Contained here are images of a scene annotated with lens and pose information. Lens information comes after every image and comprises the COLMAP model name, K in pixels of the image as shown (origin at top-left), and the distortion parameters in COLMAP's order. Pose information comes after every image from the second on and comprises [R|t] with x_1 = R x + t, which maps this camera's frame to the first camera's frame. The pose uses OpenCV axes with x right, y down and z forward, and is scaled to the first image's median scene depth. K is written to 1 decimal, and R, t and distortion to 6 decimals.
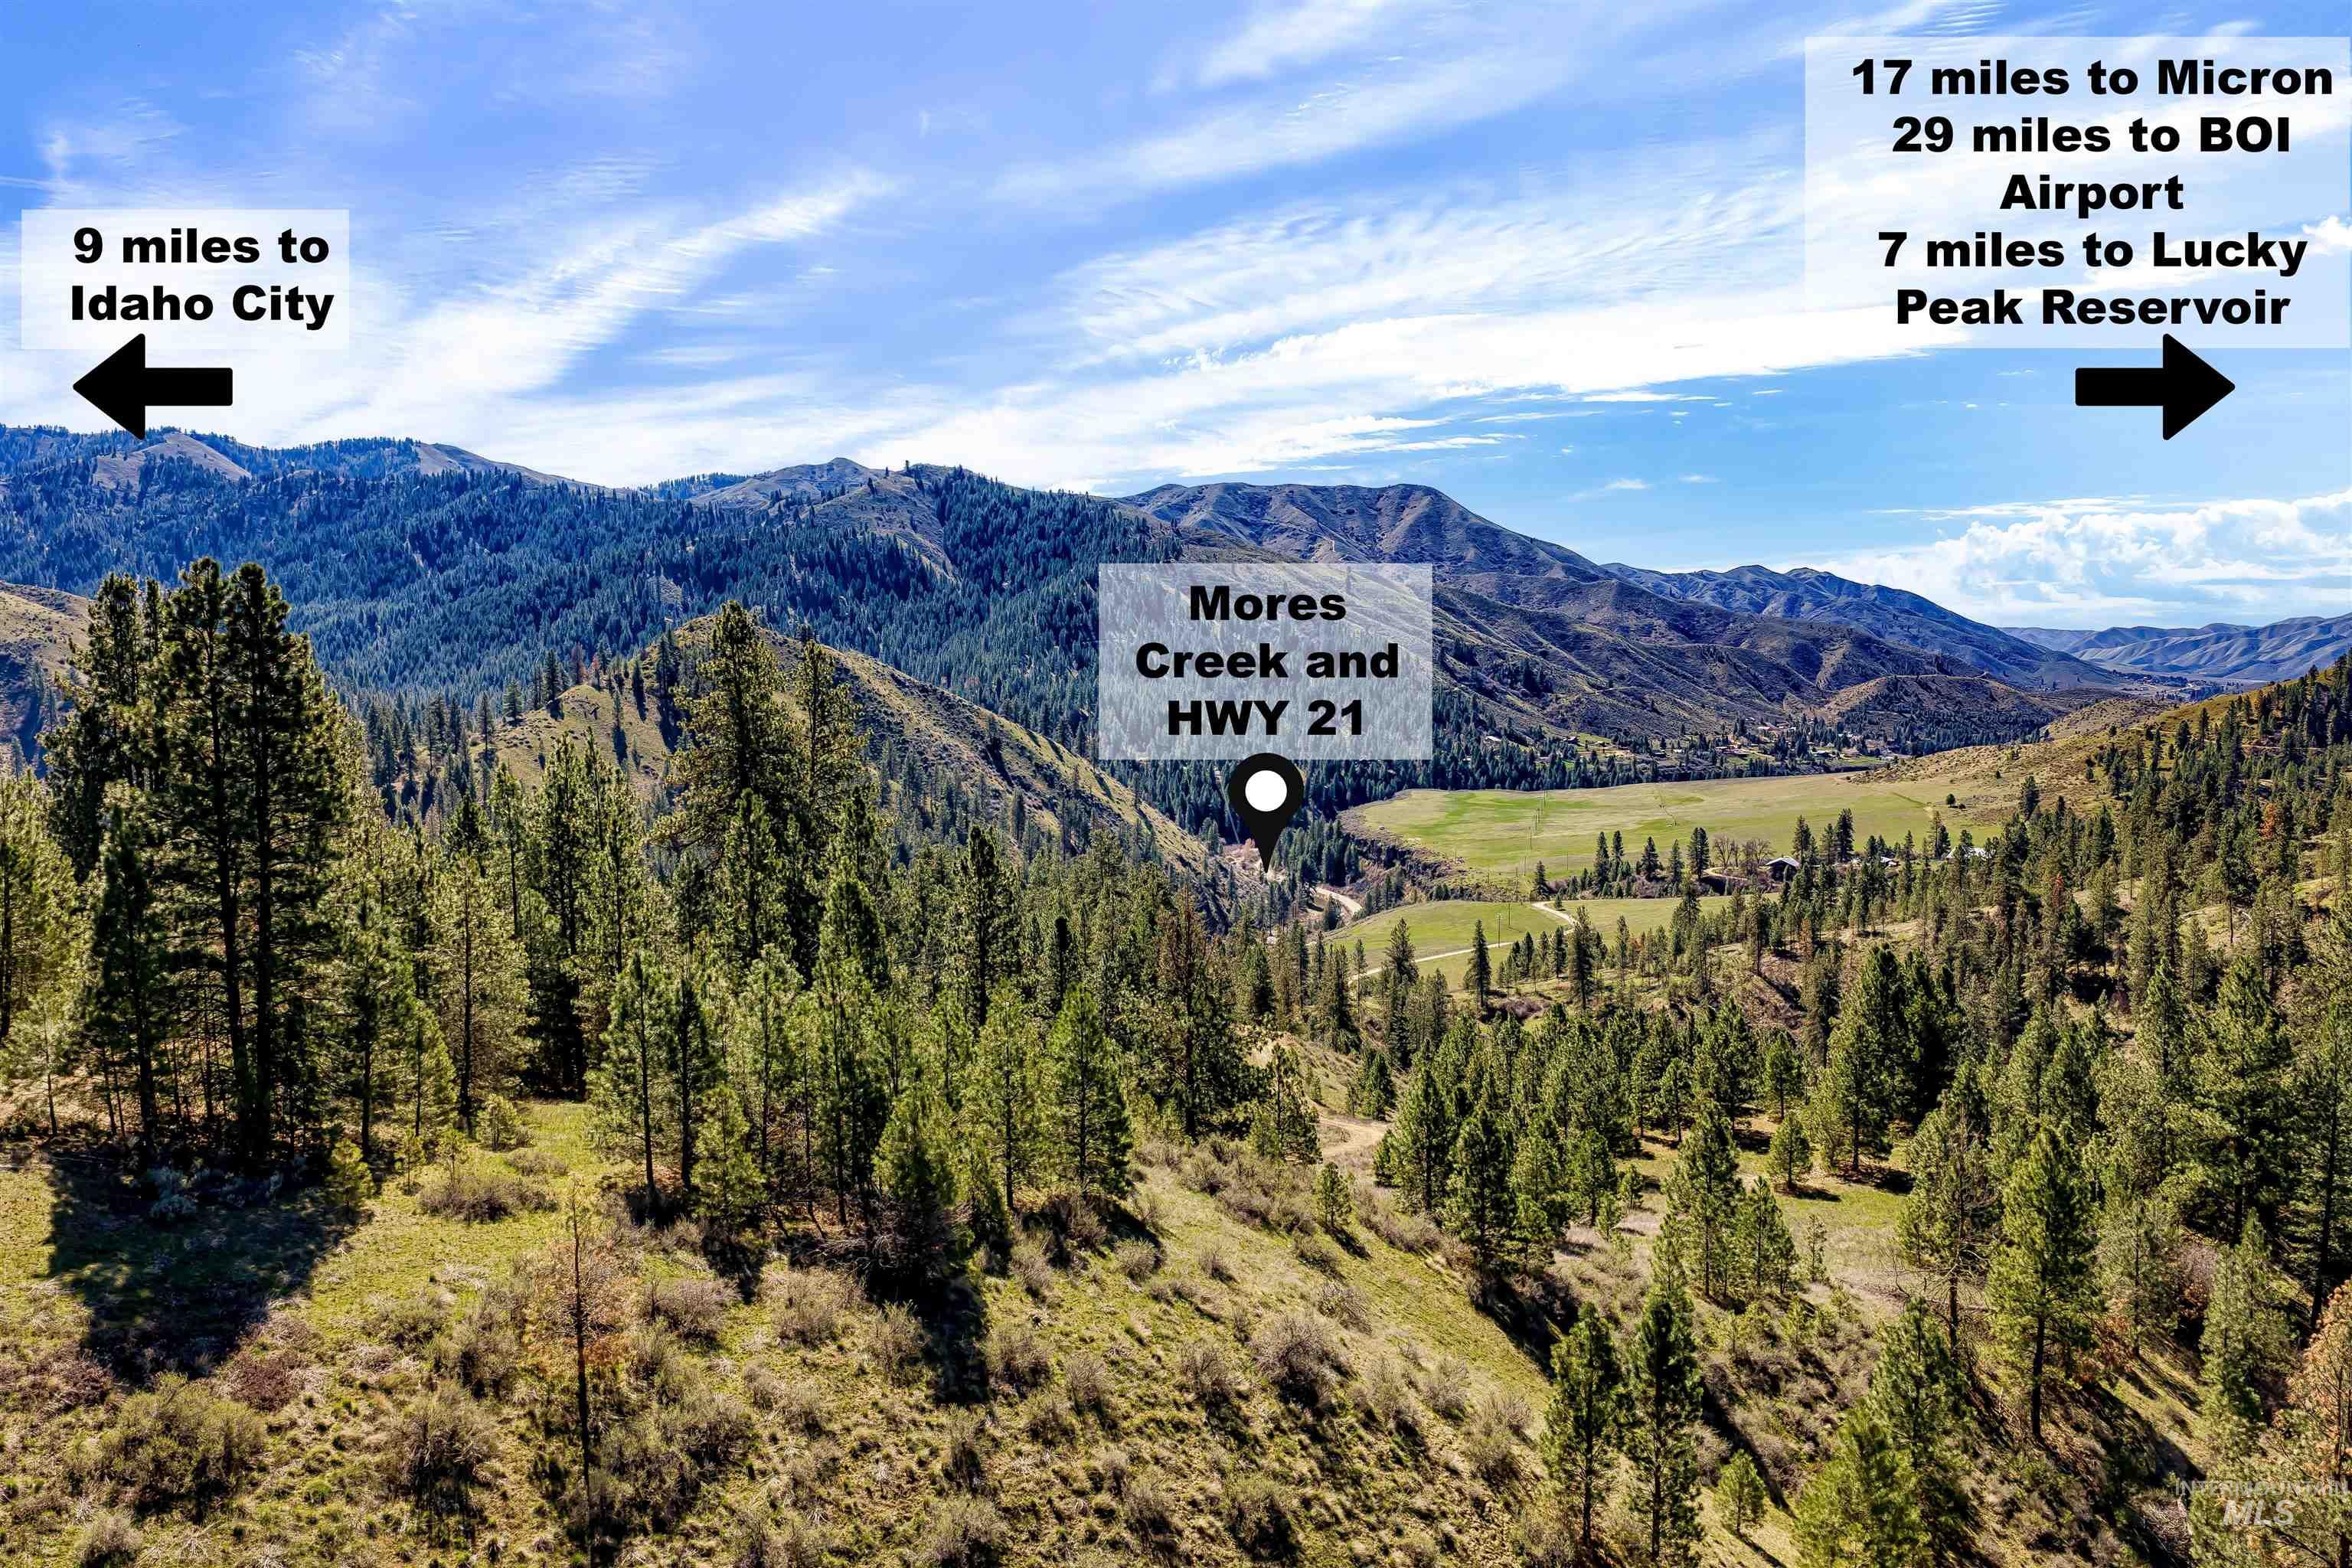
lens RADIAL K [[1934.1, 0, 1179.7], [0, 1934.1, 789.2], [0, 0, 1]] dist [0.050402, -0.122251]
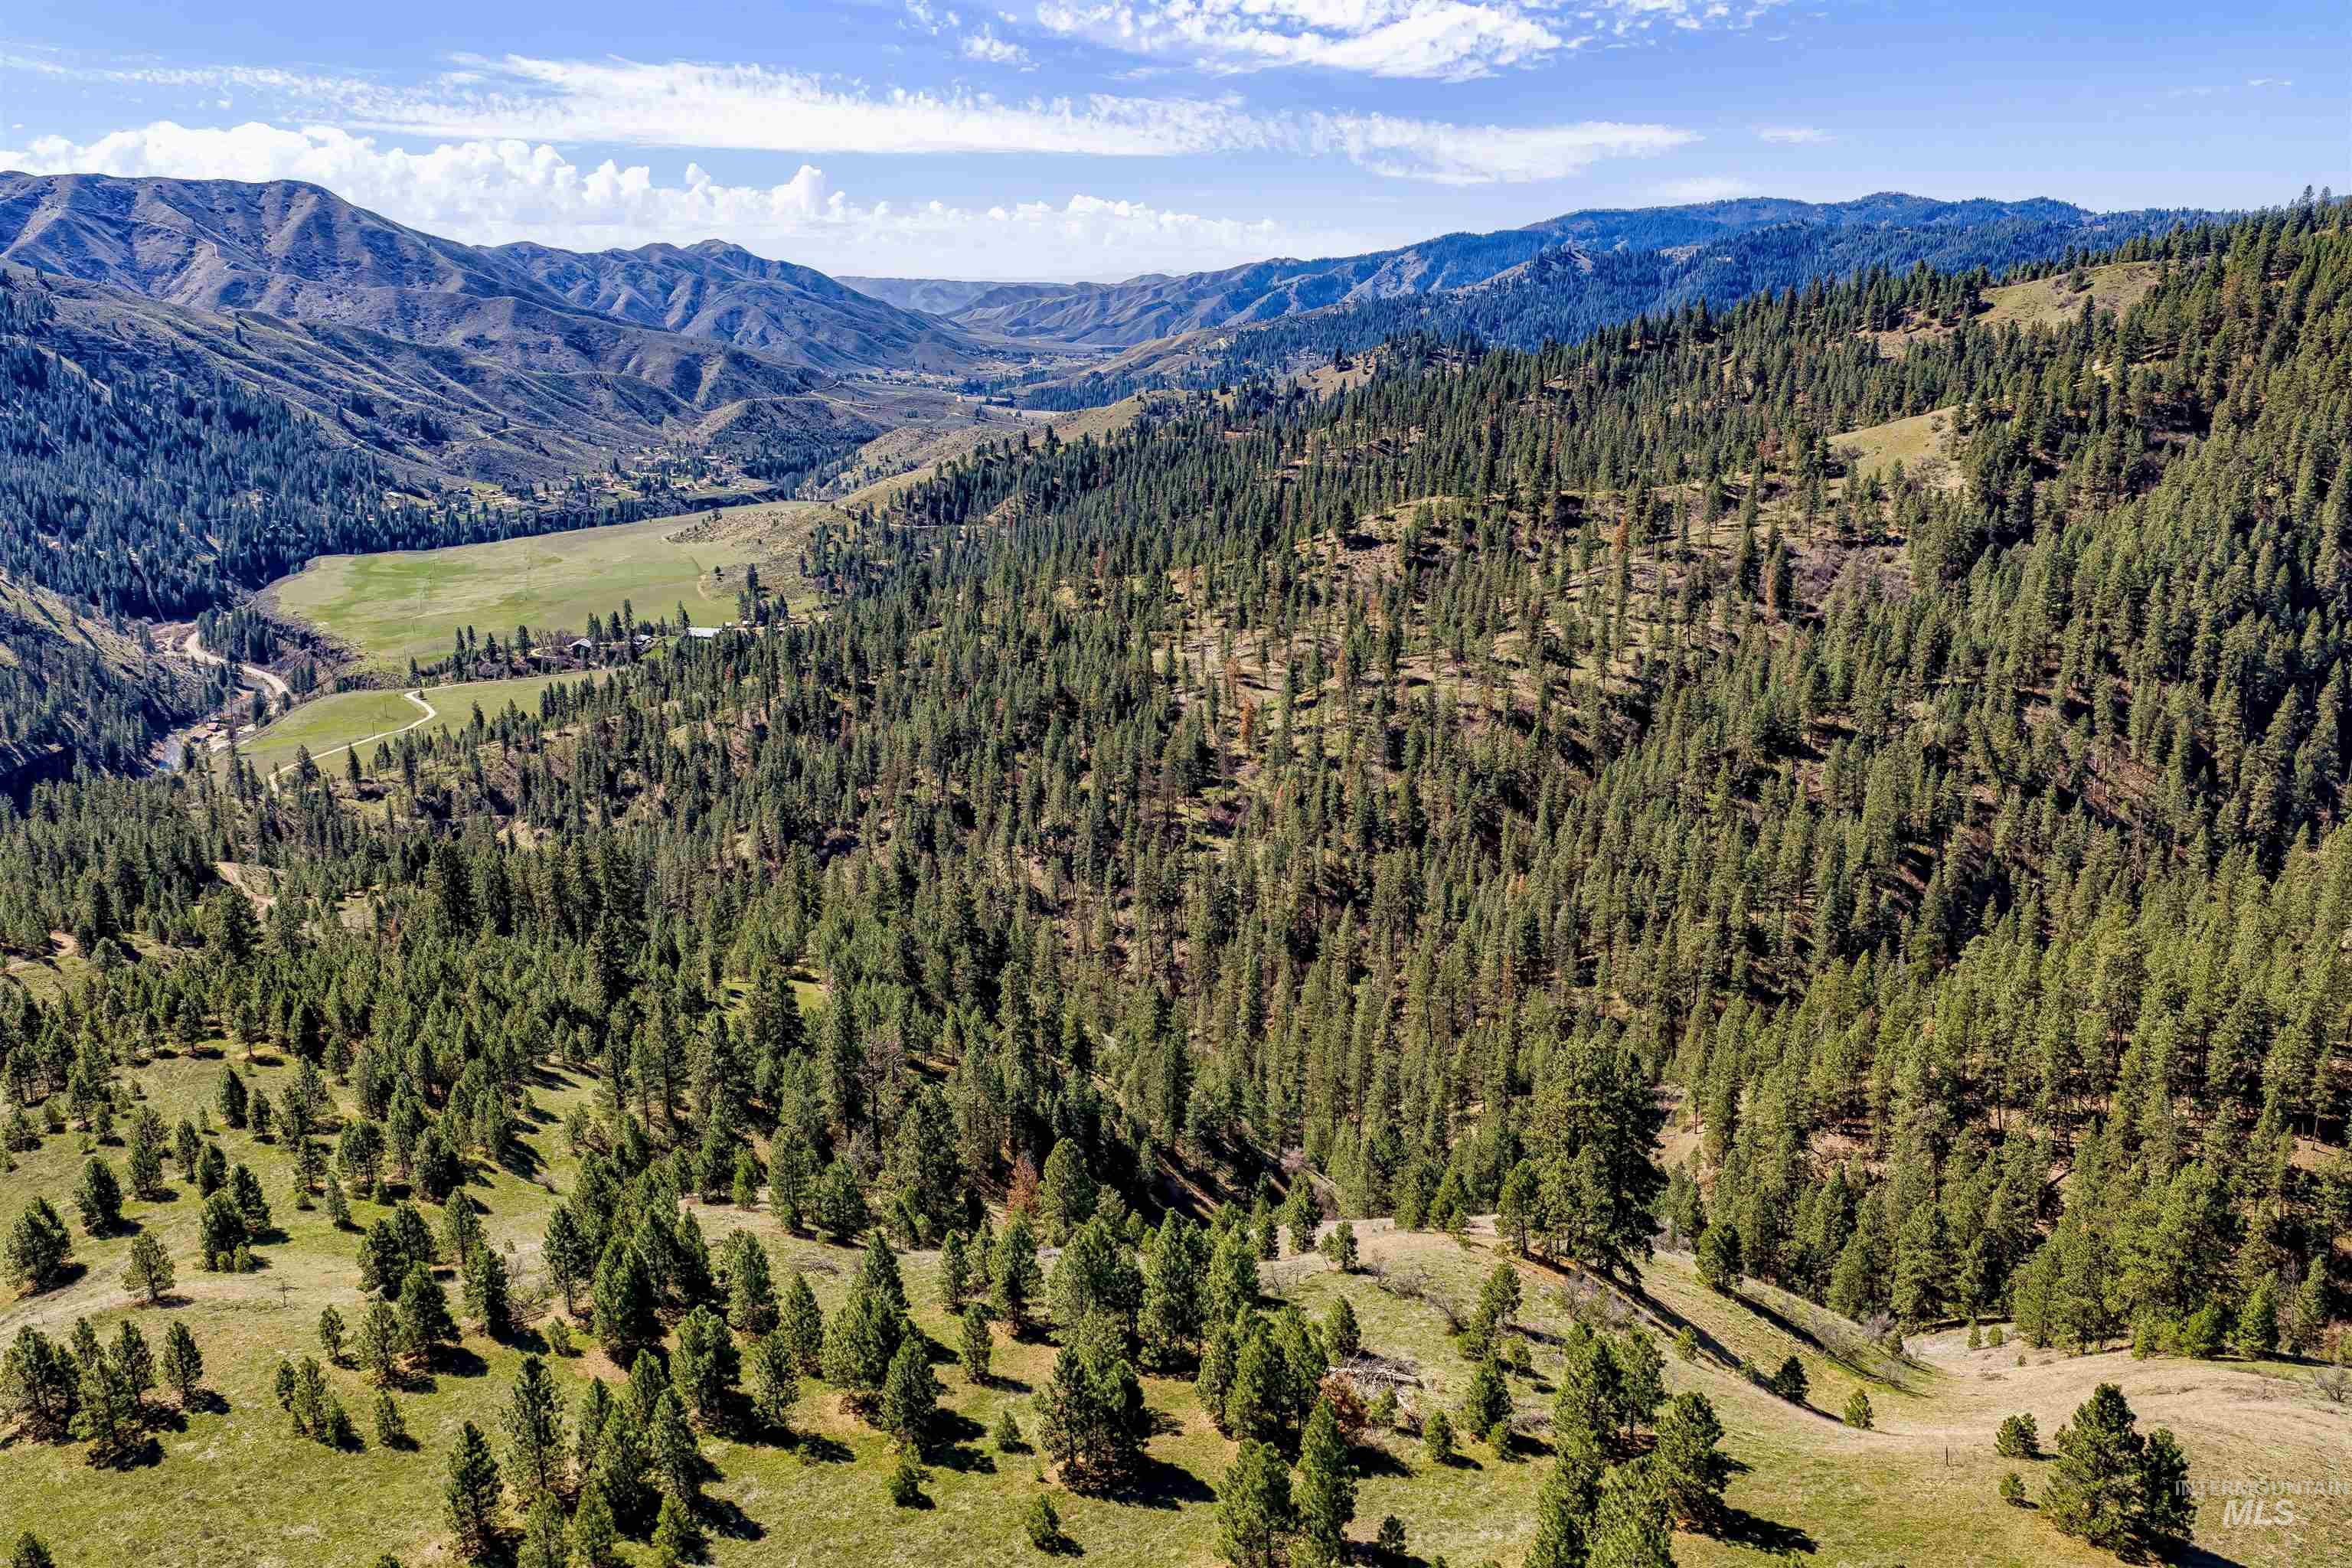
lens RADIAL K [[1918.8, 0, 1177.3], [0, 1918.8, 787.3], [0, 0, 1]] dist [0.009182, -0.009787]
pose [[0.865372, -0.129290, 0.484165, -0.011211], [0.039684, 0.980792, 0.190978, -0.050543], [-0.499557, -0.146054, 0.853880, -0.222833]]
